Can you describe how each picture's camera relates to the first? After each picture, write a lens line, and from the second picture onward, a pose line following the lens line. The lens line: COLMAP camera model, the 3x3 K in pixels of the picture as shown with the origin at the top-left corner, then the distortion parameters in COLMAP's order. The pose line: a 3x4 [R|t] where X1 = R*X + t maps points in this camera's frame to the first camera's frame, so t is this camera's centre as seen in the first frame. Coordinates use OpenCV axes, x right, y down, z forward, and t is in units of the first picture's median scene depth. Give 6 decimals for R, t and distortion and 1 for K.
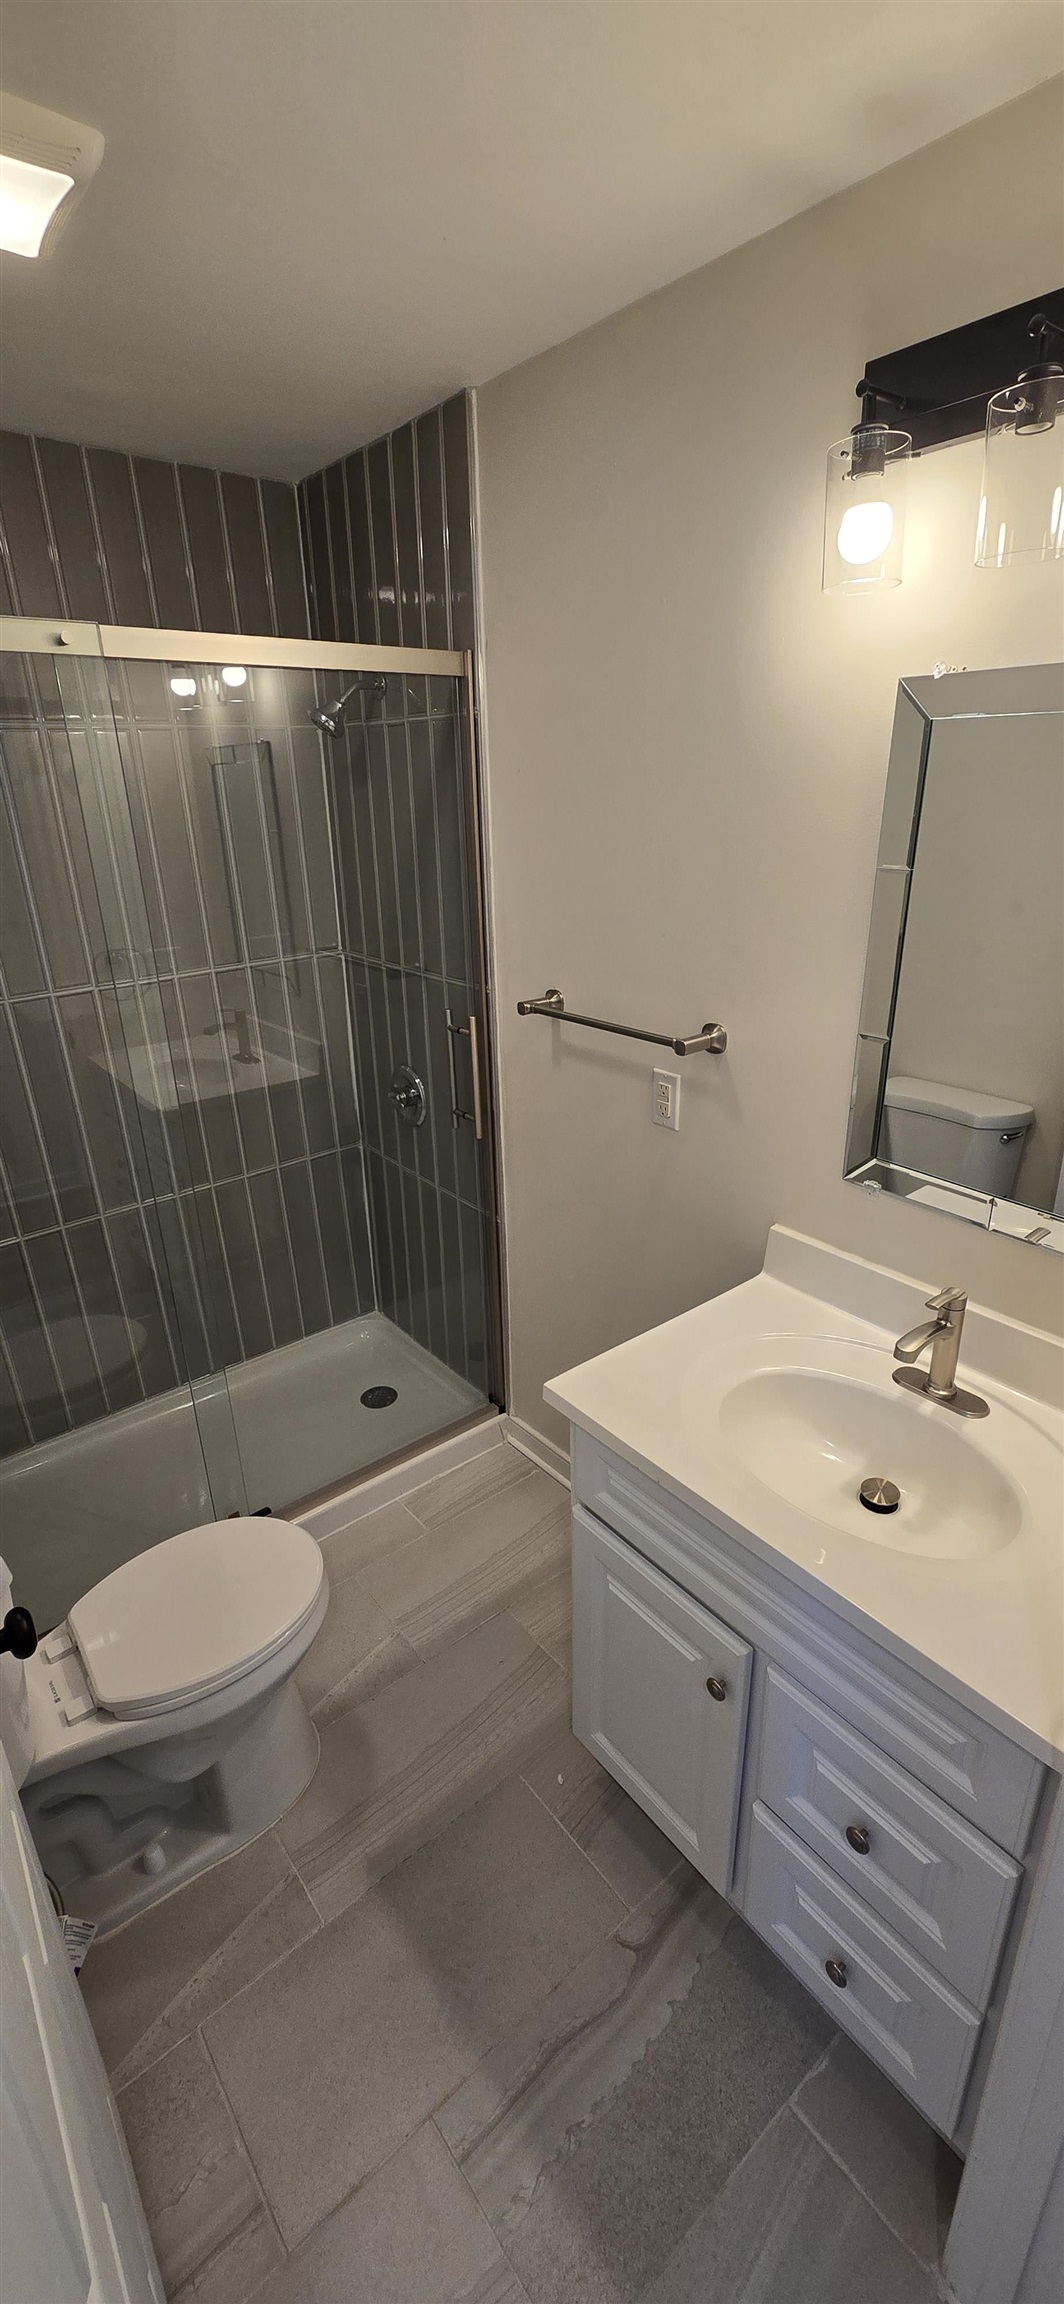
lens RADIAL K [[944.3, 0, 541.1], [0, 944.3, 1153.2], [0, 0, 1]] dist [-0.000900, 0.001015]
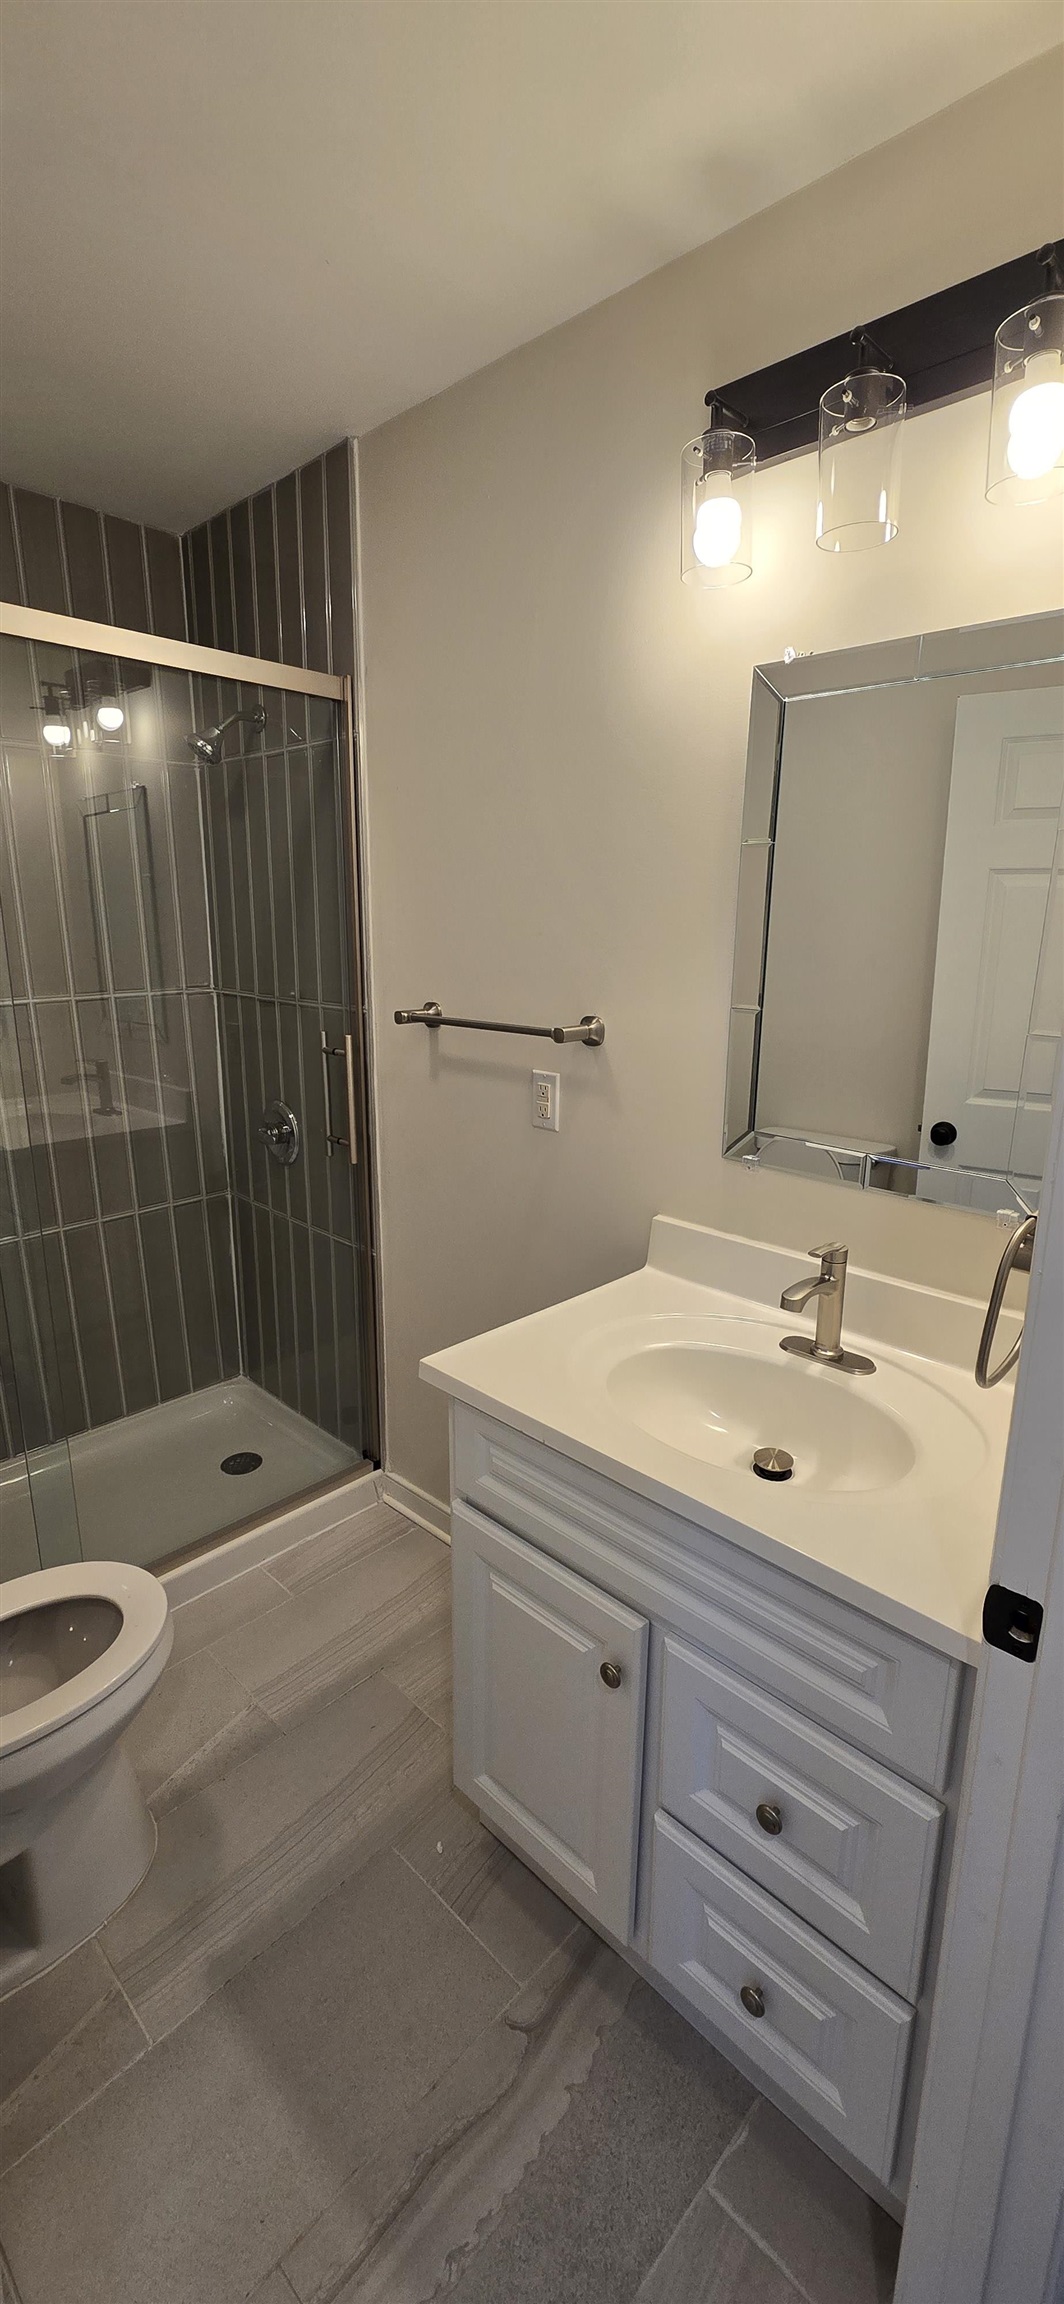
lens RADIAL K [[944.3, 0, 539.6], [0, 944.3, 1145.9], [0, 0, 1]] dist [-0.000900, 0.001015]
pose [[0.992340, 0.000656, 0.123532, 0.004190], [0.015707, 0.991200, -0.131439, 0.146663], [-0.122531, 0.132373, 0.983597, 0.038363]]
